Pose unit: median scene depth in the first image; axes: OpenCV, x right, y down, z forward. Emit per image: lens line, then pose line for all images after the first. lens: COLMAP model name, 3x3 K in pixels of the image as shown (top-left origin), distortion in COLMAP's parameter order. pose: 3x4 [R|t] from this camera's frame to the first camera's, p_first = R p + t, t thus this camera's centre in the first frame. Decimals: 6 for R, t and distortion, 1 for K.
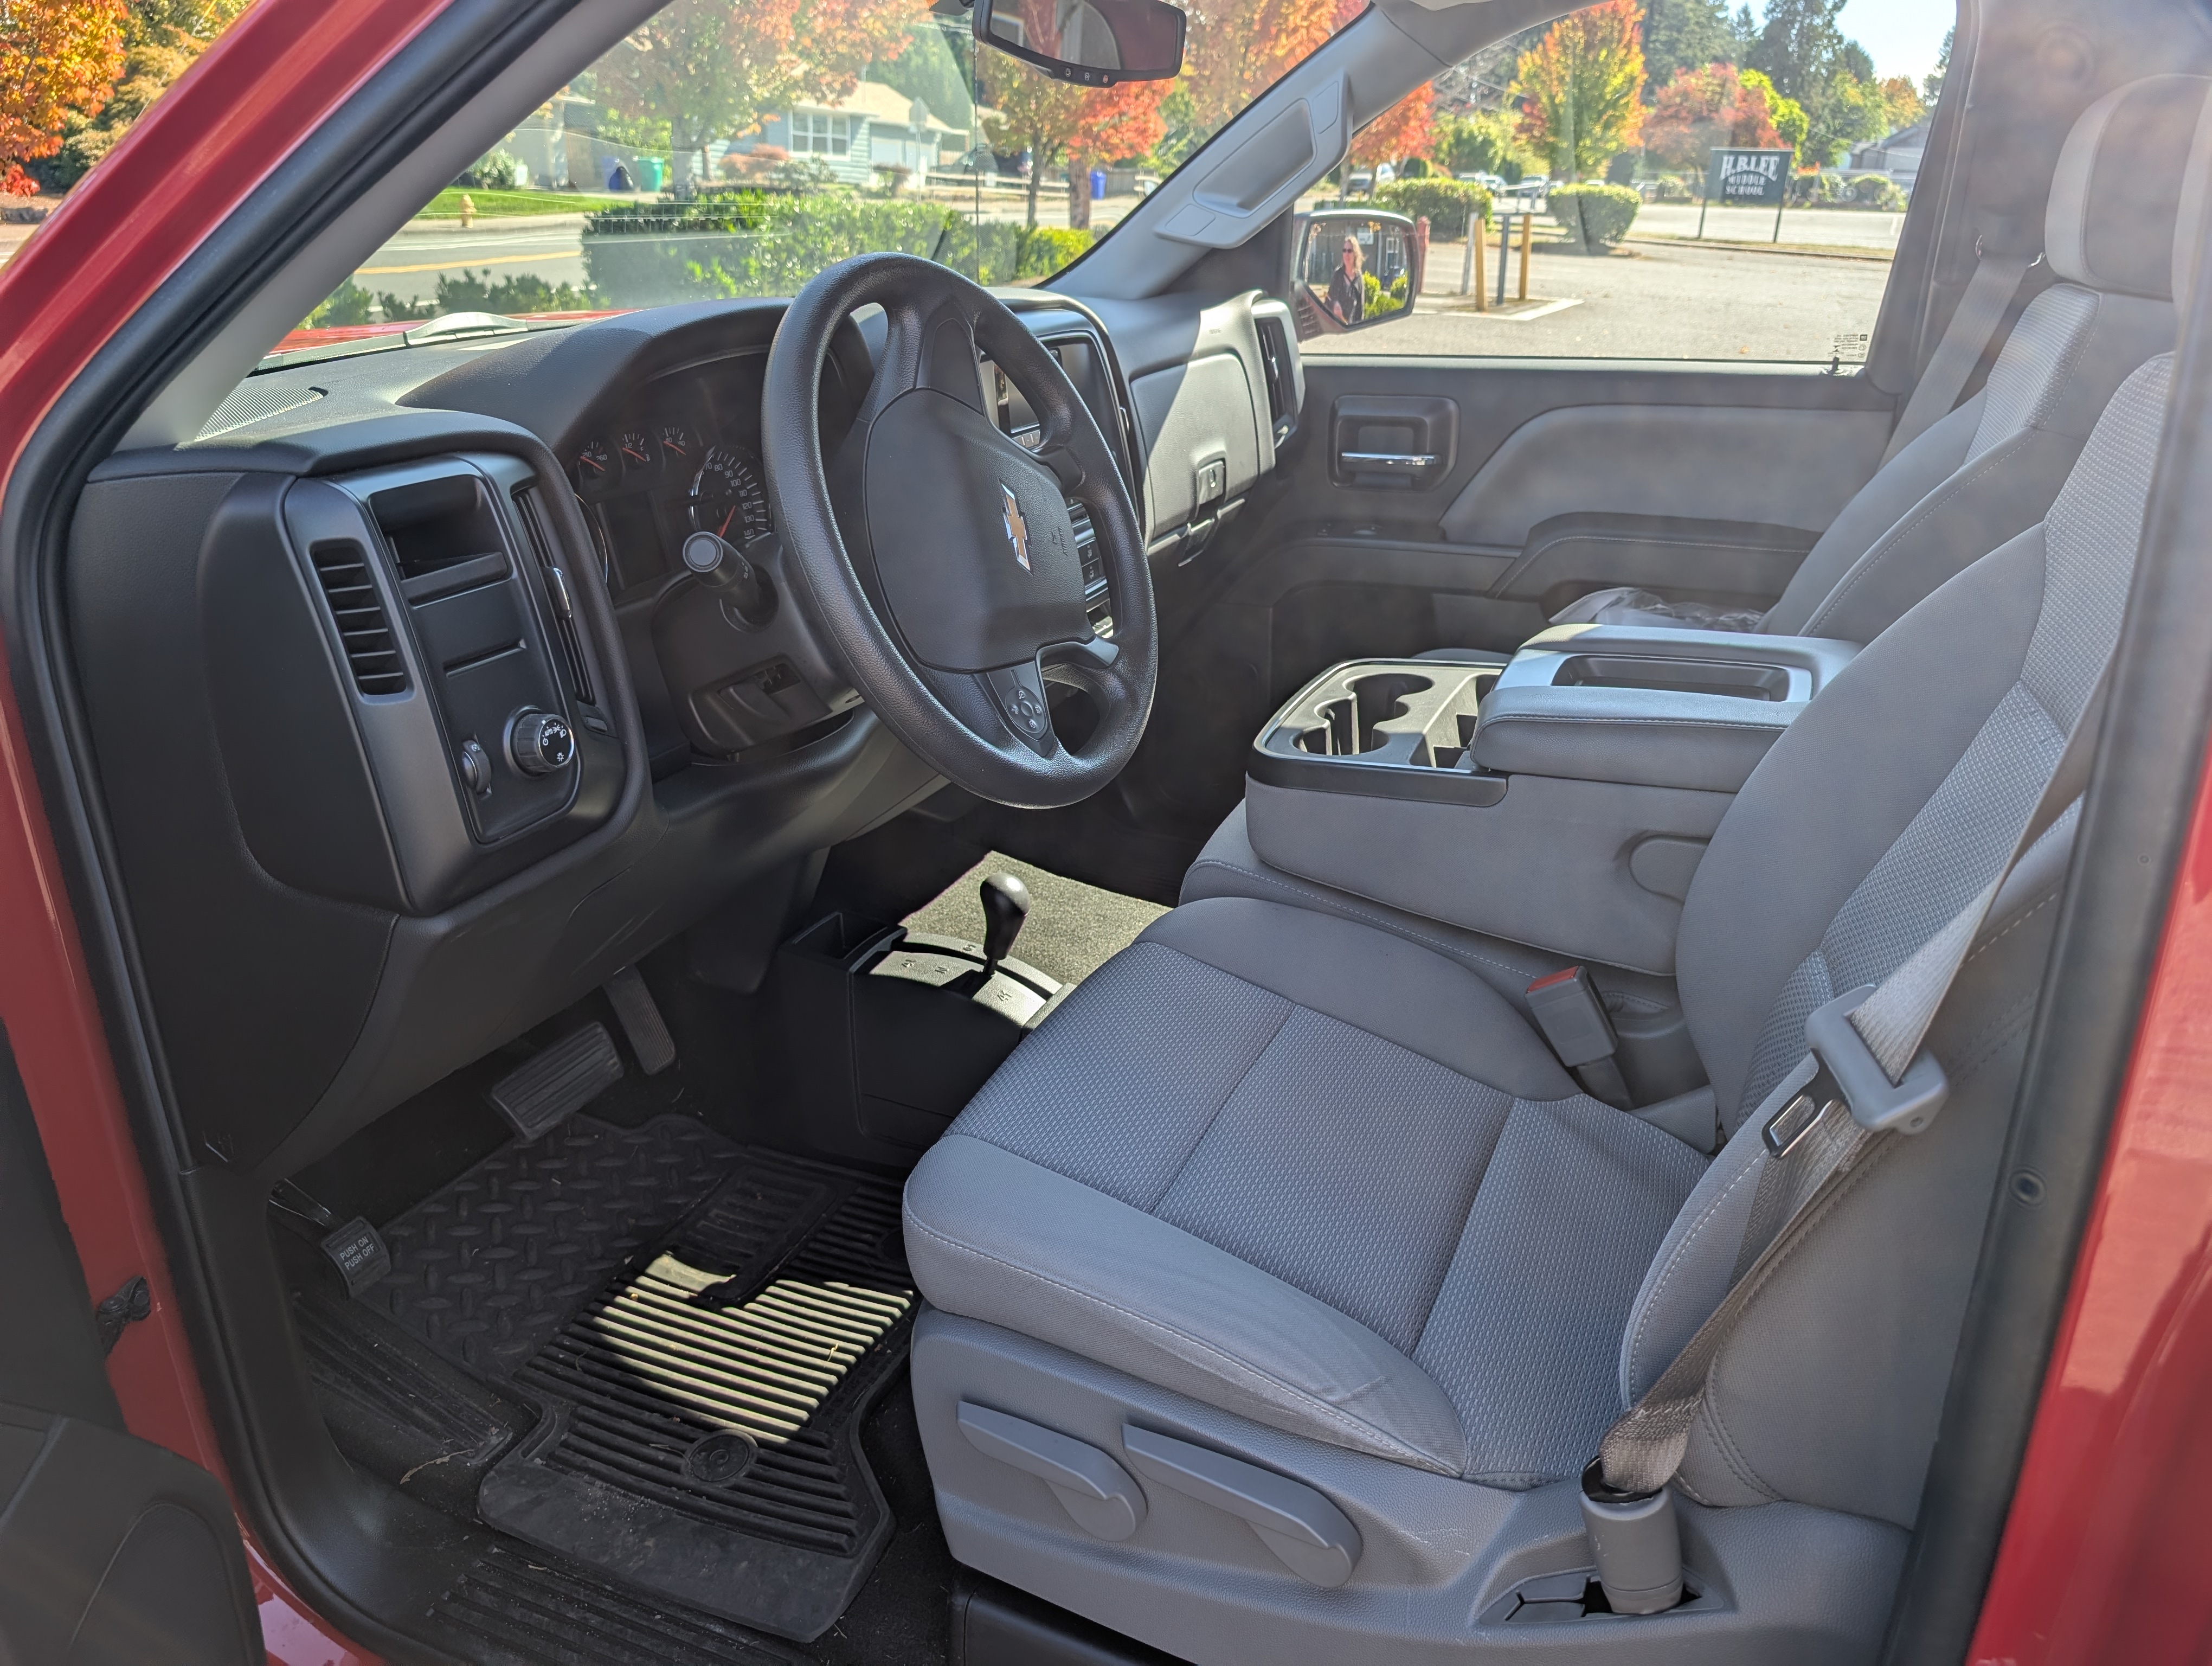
lens RADIAL K [[1535.2, 0, 1103.3], [0, 1535.2, 759.4], [0, 0, 1]] dist [0.040572, -0.093495]
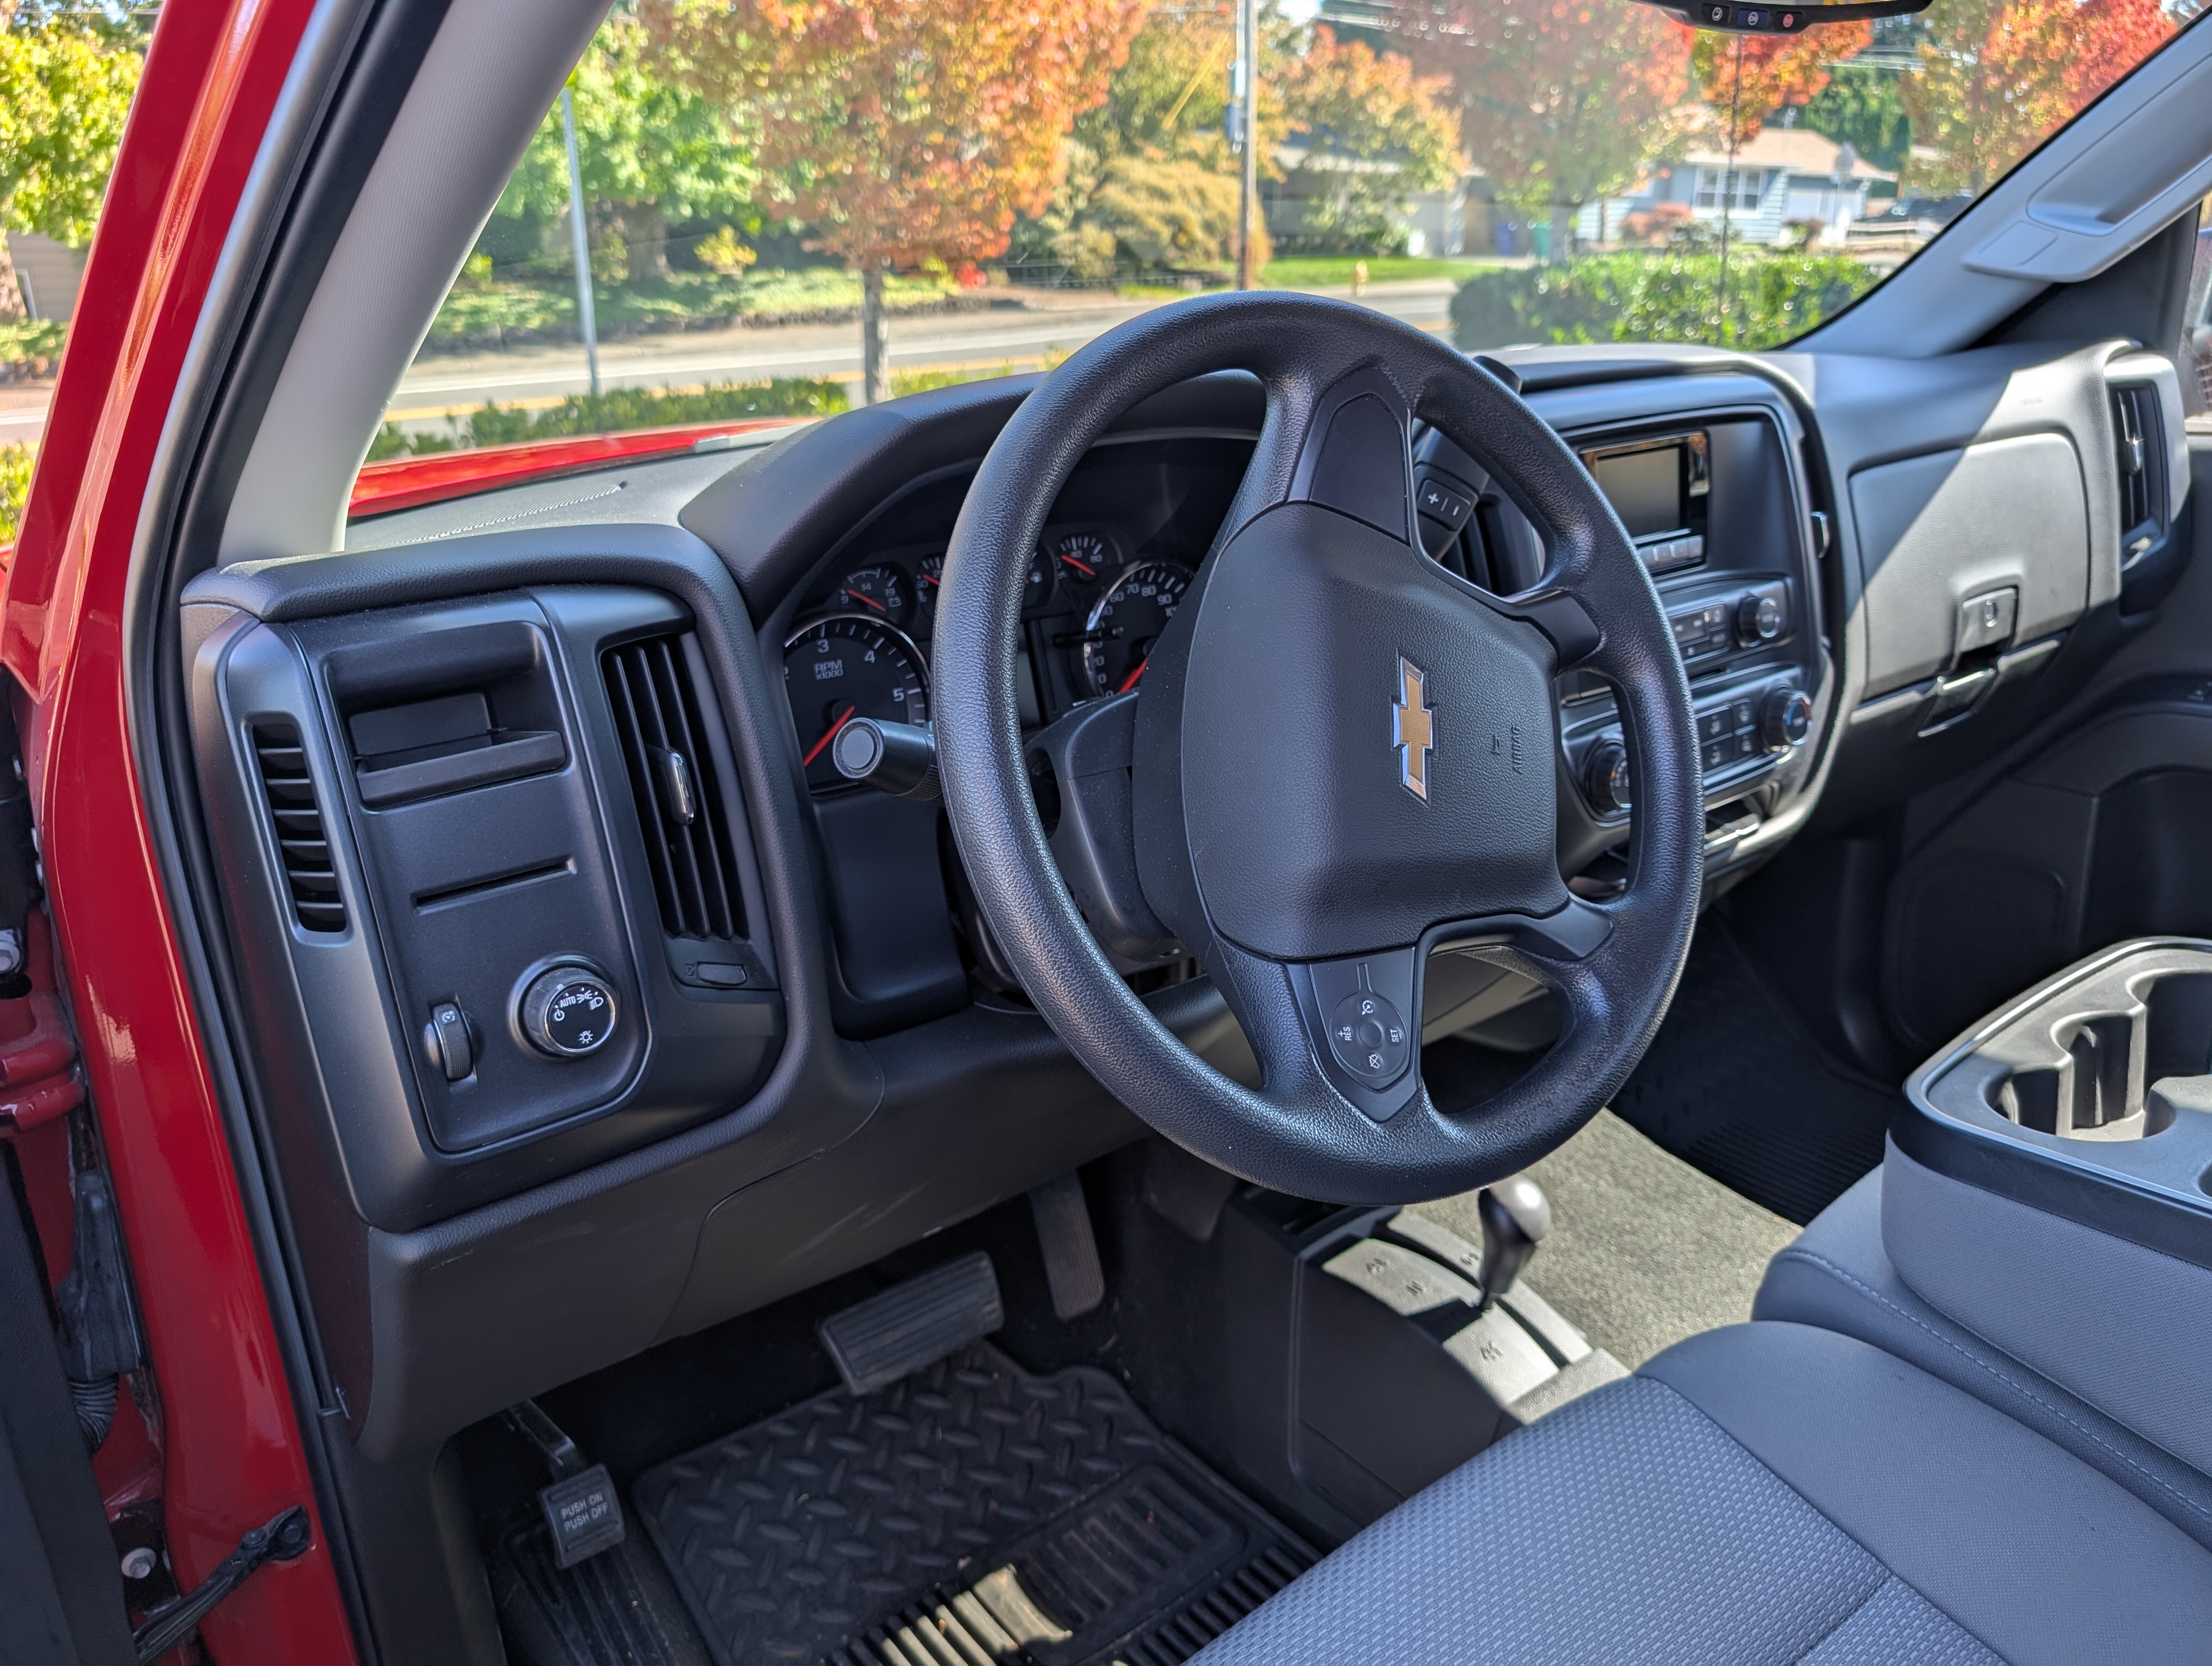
lens RADIAL K [[1559.6, 0, 1110.0], [0, 1559.6, 802.9], [0, 0, 1]] dist [-0.005737, -0.001158]
pose [[0.870011, 0.110026, -0.480598, 0.097123], [-0.120498, 0.992672, 0.009124, -0.078993], [0.478080, 0.049973, 0.876893, 0.282909]]
